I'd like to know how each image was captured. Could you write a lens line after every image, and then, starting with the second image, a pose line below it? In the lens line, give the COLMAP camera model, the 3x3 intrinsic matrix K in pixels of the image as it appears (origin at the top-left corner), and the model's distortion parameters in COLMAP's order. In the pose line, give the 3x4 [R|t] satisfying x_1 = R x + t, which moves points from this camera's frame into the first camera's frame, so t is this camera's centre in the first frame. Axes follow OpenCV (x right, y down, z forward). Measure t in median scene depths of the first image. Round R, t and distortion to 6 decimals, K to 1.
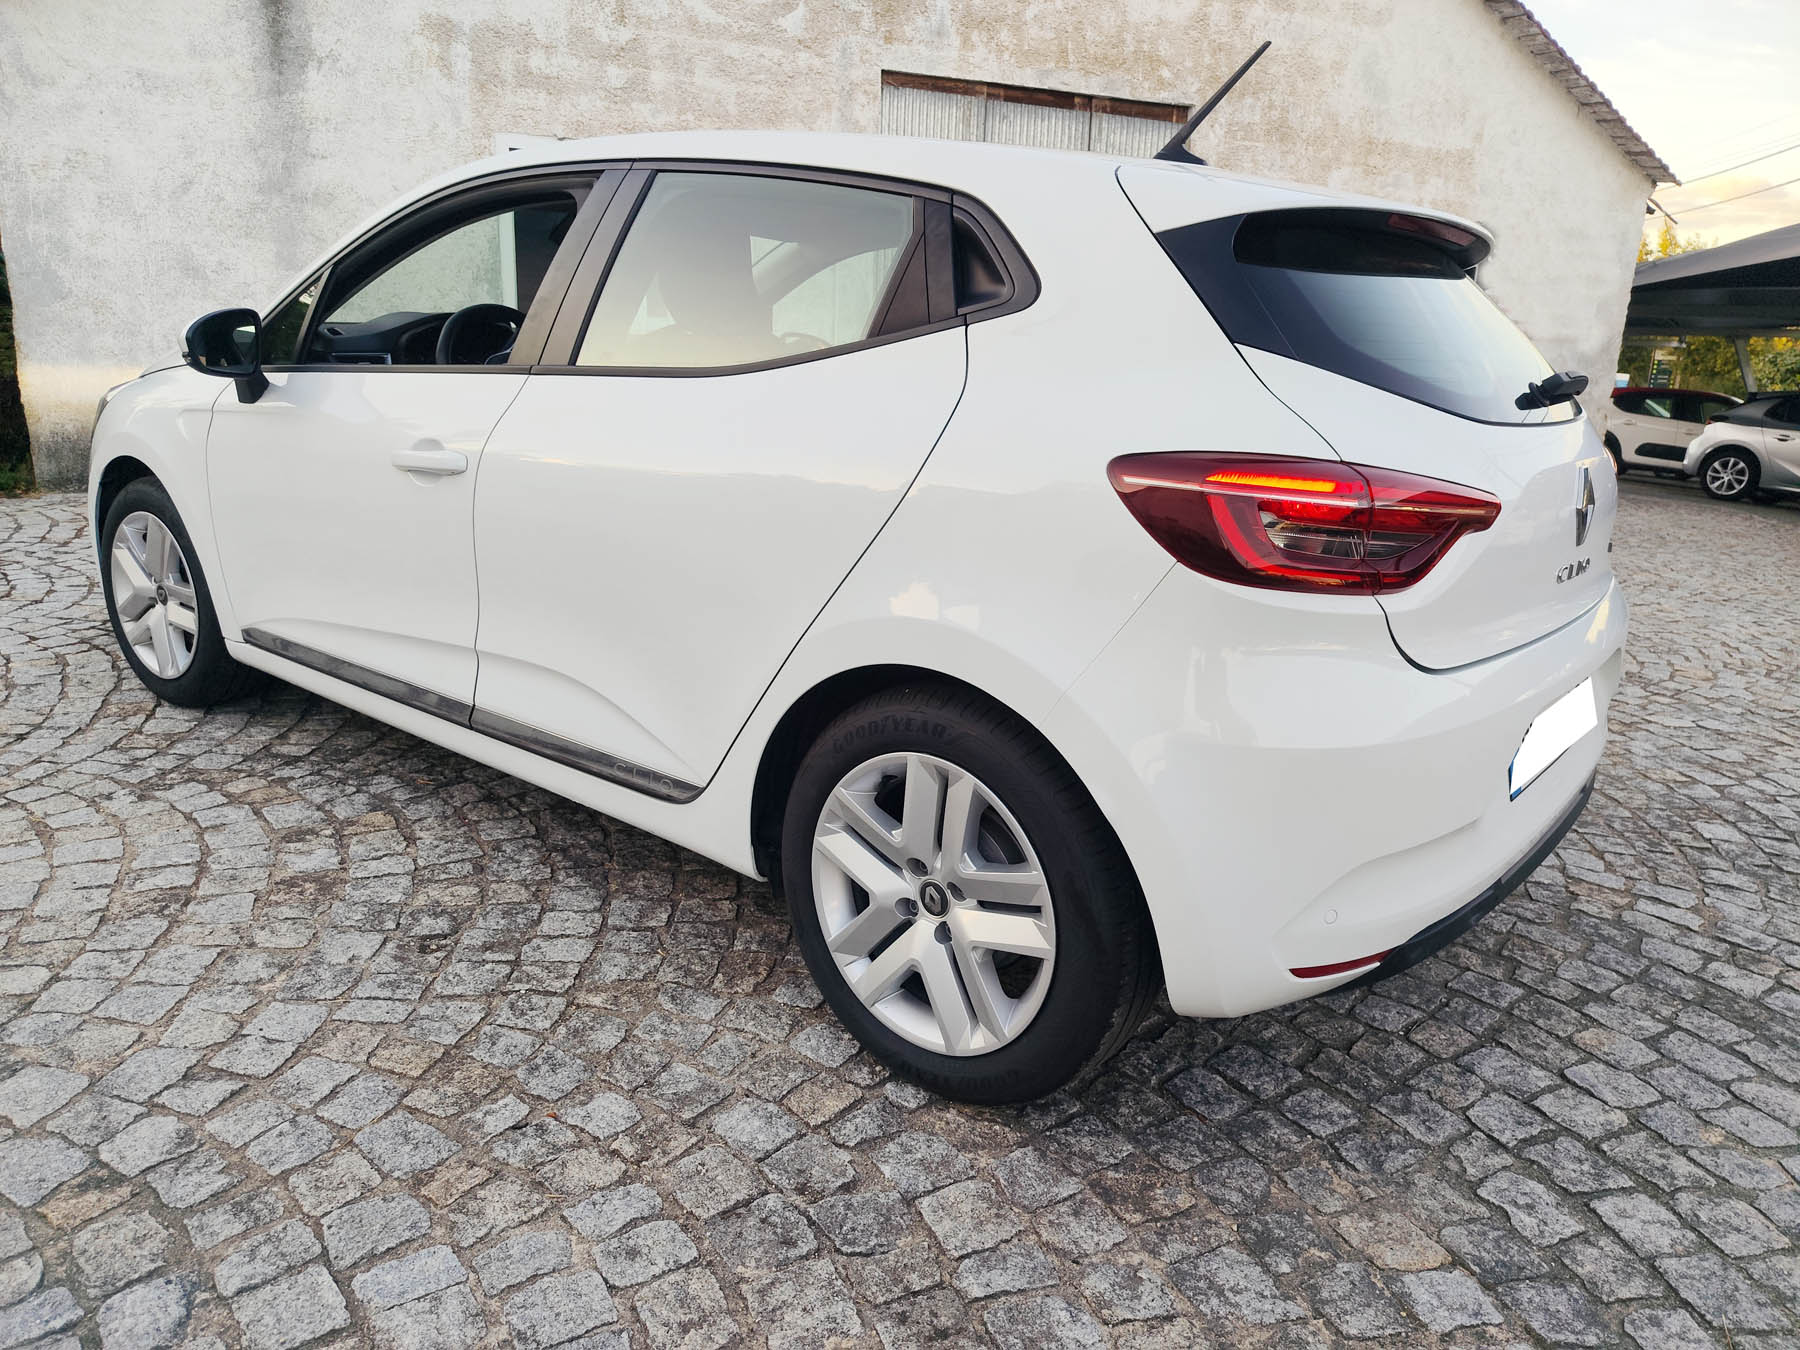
lens RADIAL K [[1267.8, 0, 900.0], [0, 1267.8, 675.0], [0, 0, 1]] dist [0.012943, -0.005220]
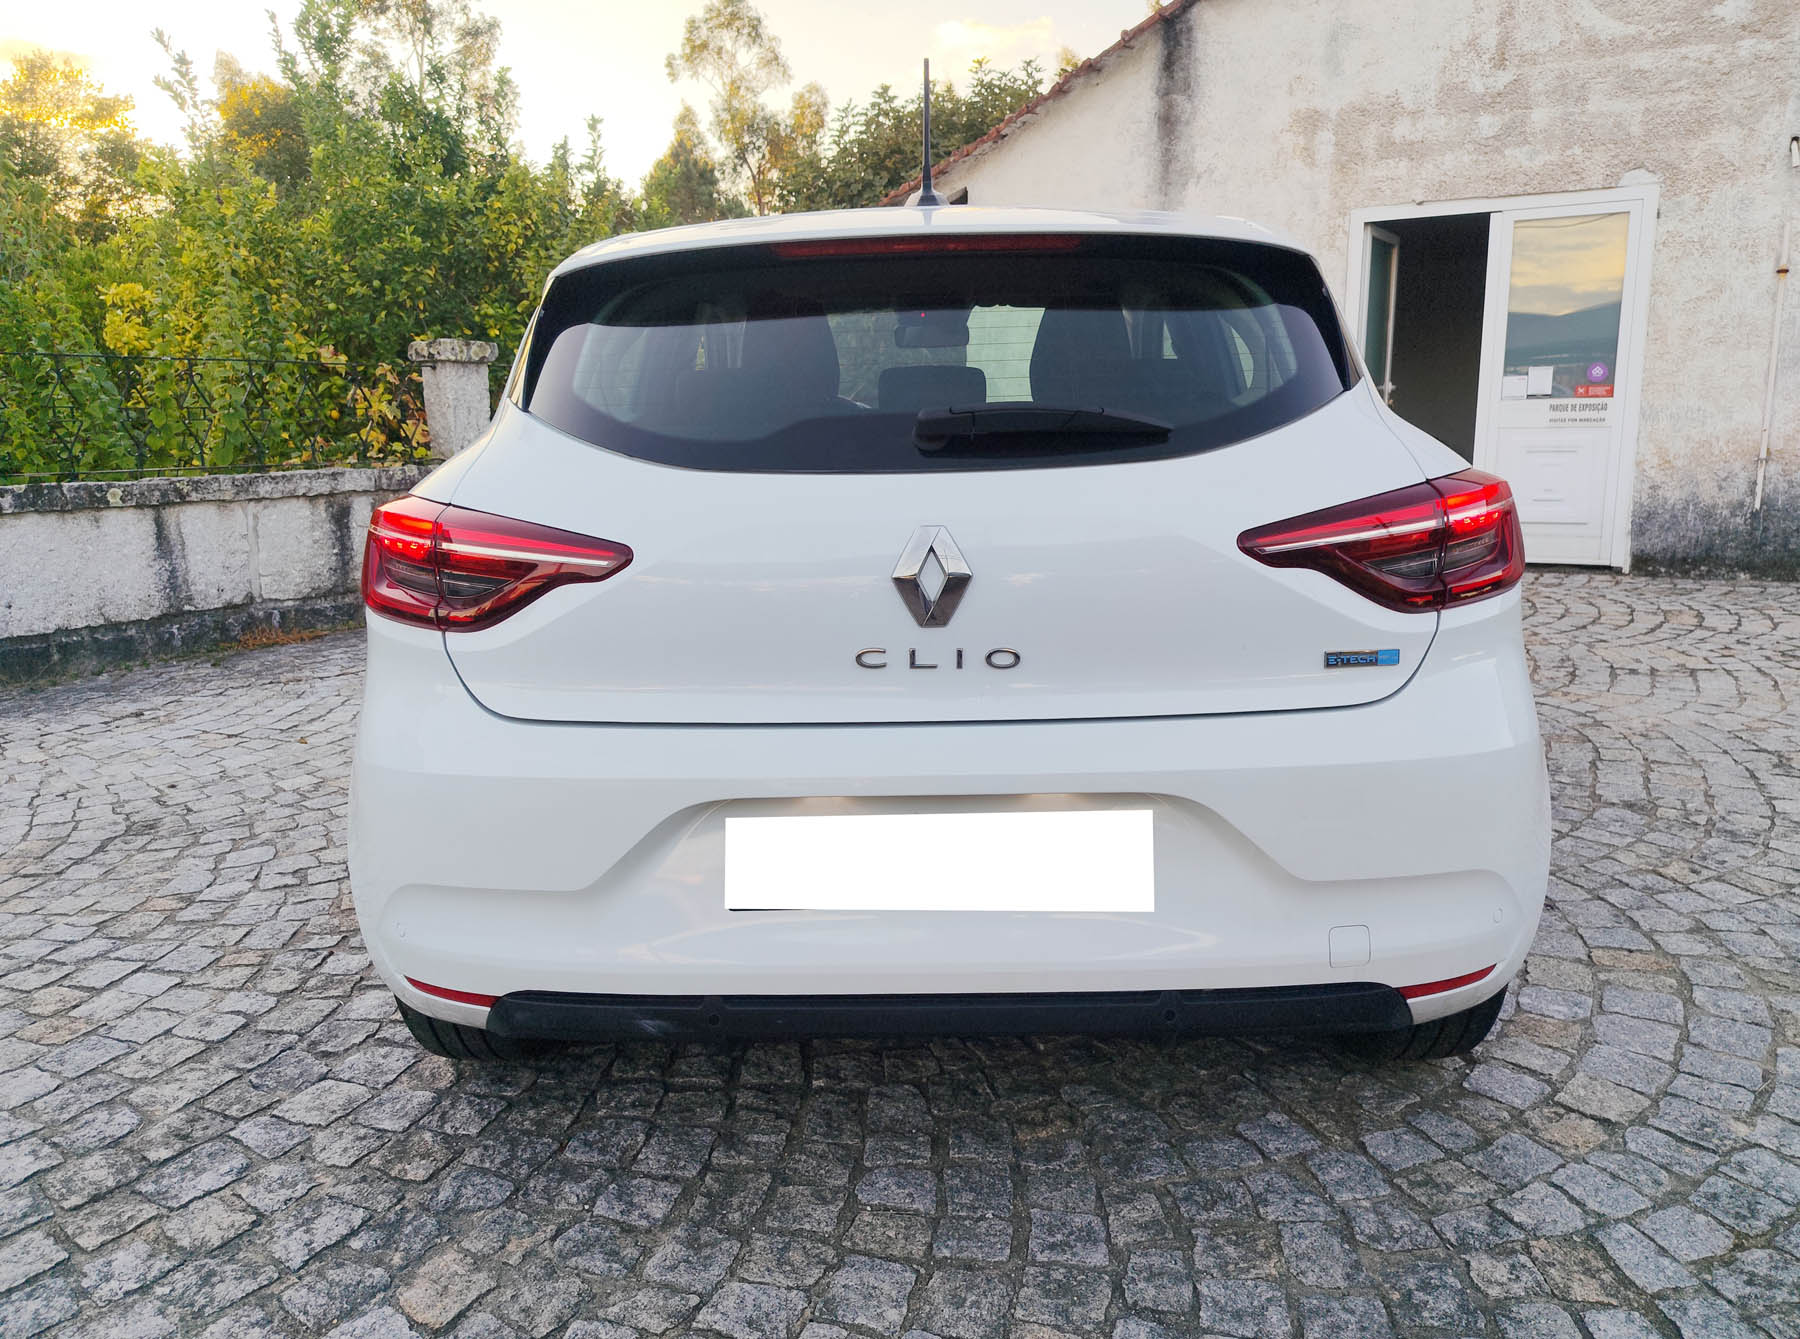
lens RADIAL K [[1298.6, 0, 900.0], [0, 1298.6, 669.5], [0, 0, 1]] dist [0.006301, -0.004590]
pose [[0.604291, 0.104658, -0.789860, 0.320789], [-0.159891, 0.987098, 0.008466, -0.022141], [0.780556, 0.121176, 0.613229, 0.143495]]
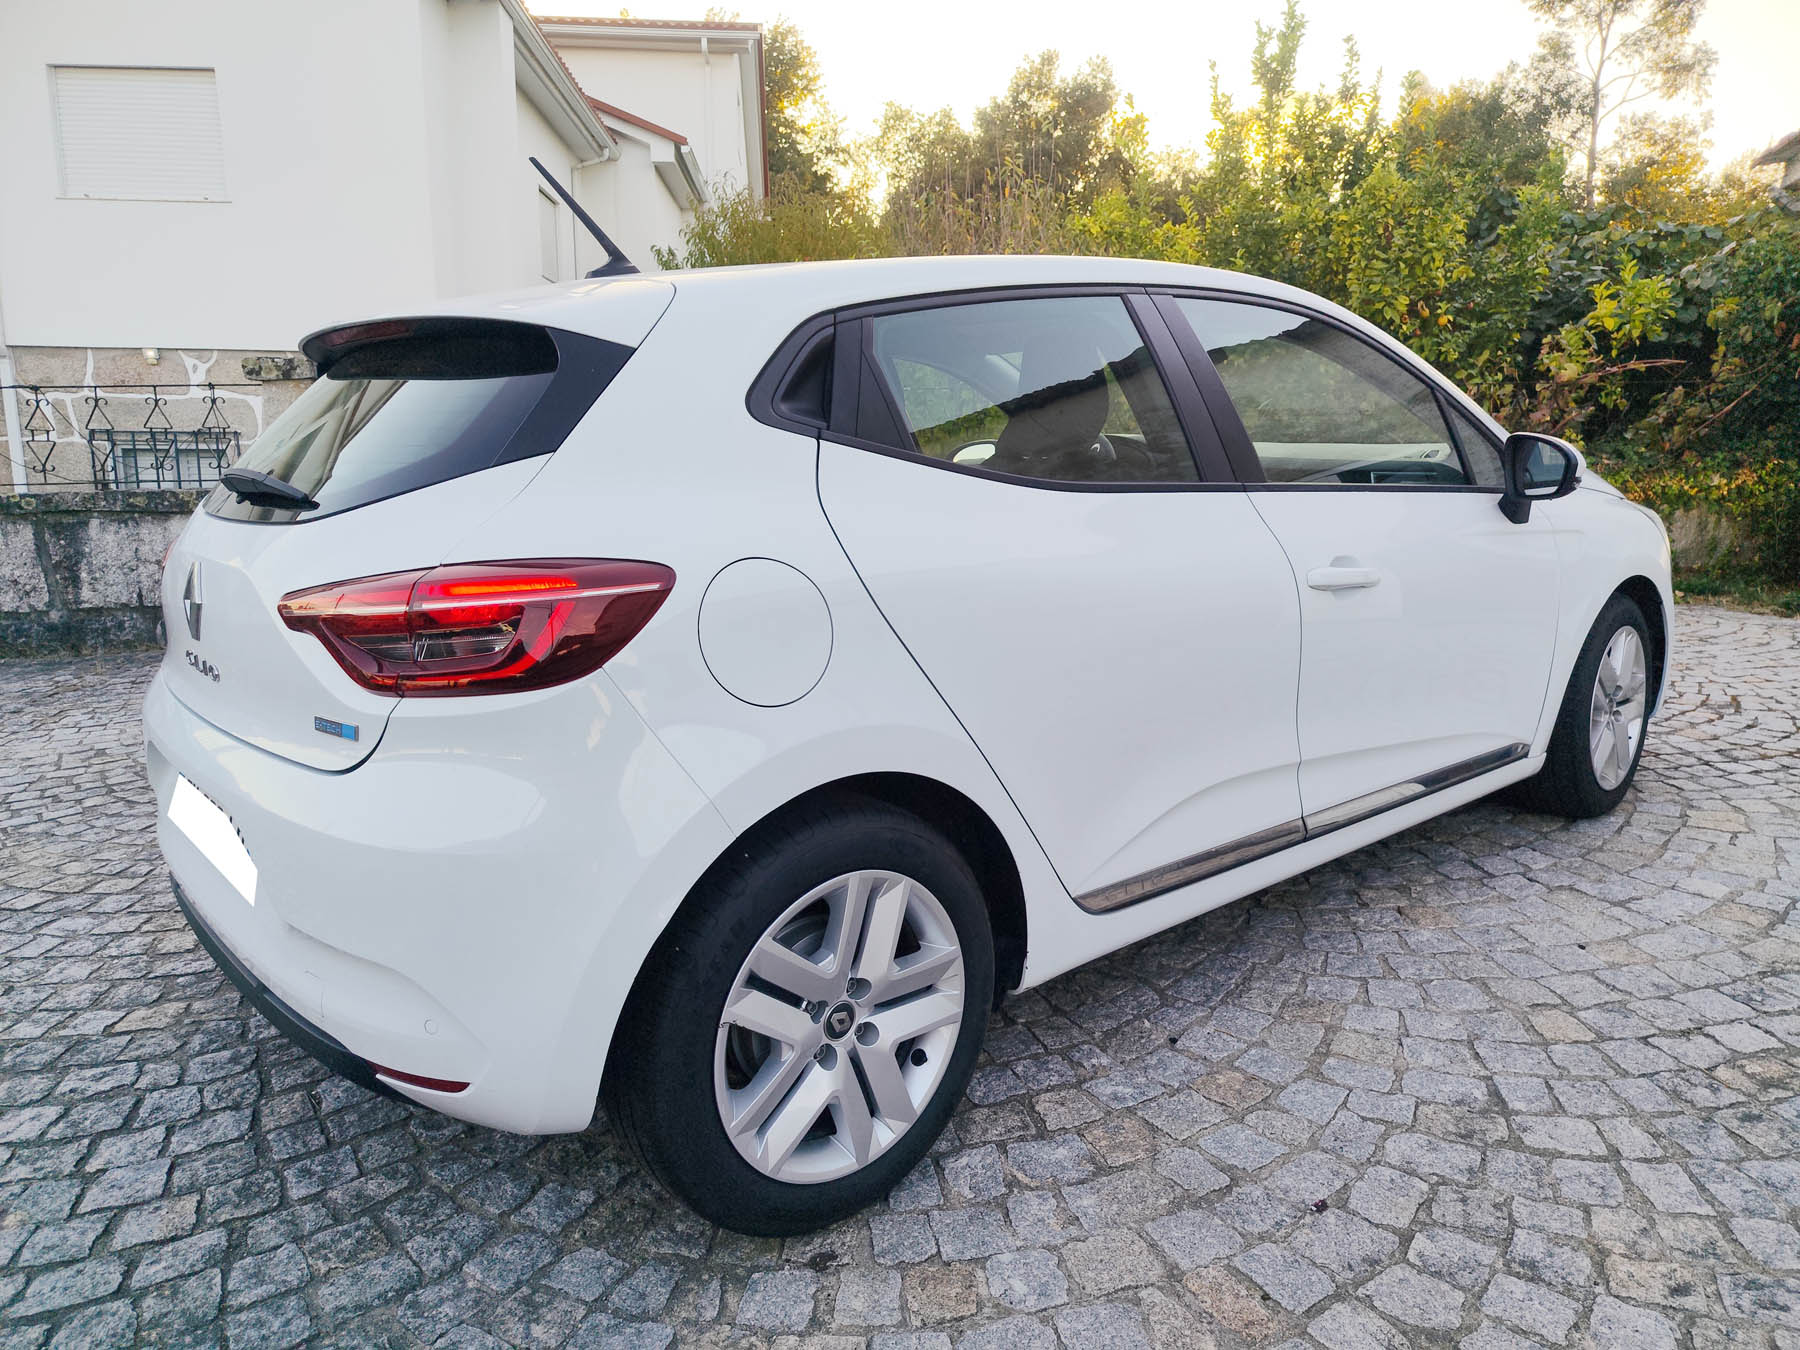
lens RADIAL K [[1267.8, 0, 900.0], [0, 1267.8, 675.0], [0, 0, 1]] dist [0.012943, -0.005220]
pose [[-0.193447, 0.151073, -0.969410, 0.392943], [-0.249556, 0.947999, 0.197535, -0.114995], [0.948842, 0.280134, -0.145686, 0.470713]]
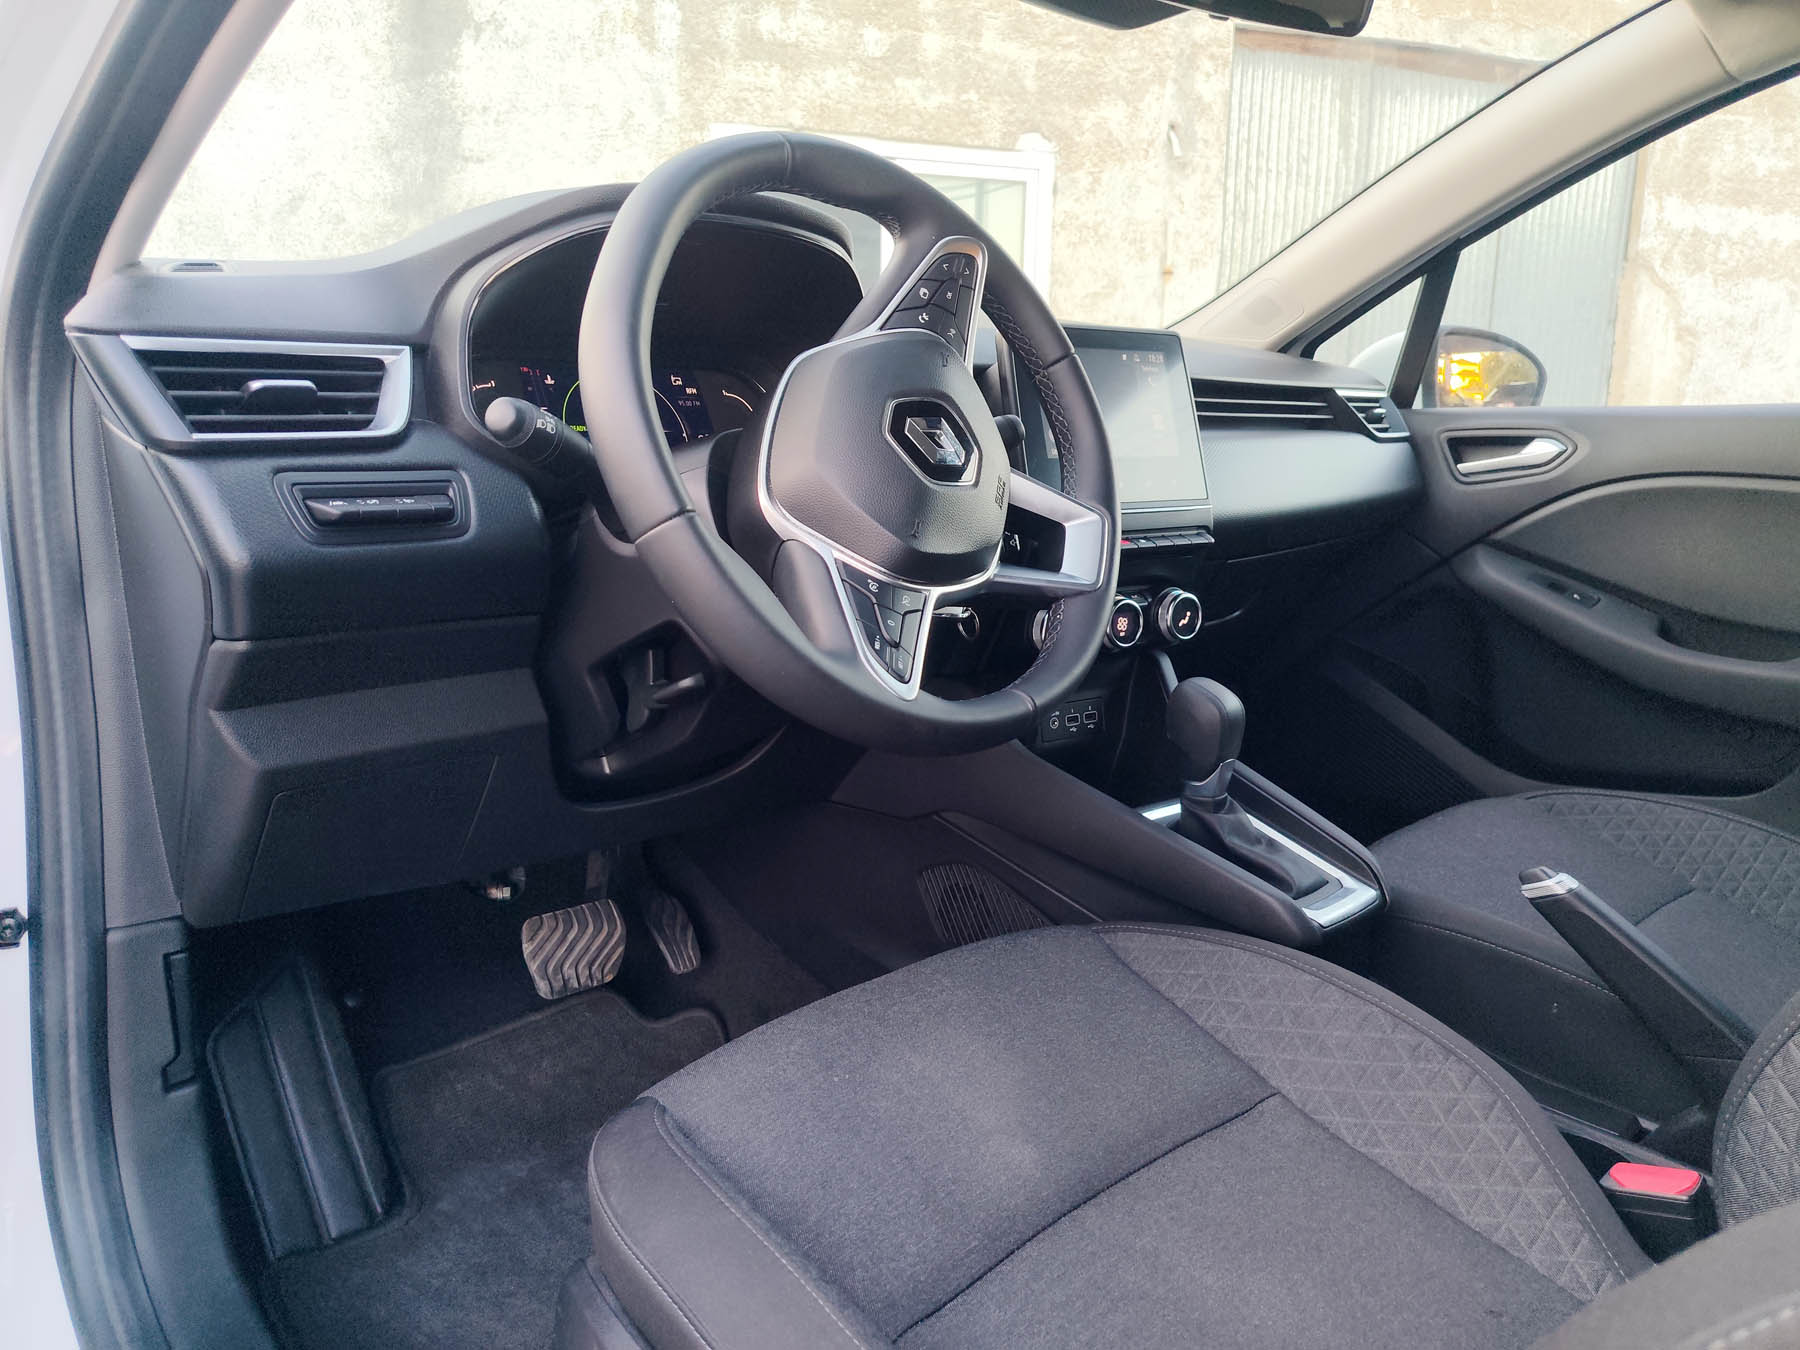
lens RADIAL K [[1267.8, 0, 900.0], [0, 1267.8, 675.0], [0, 0, 1]] dist [0.012943, -0.005220]
pose [[0.991338, 0.009694, -0.130978, -0.118005], [-0.017022, 0.998344, -0.054945, -0.079577], [0.130228, 0.056699, 0.989862, 0.329603]]
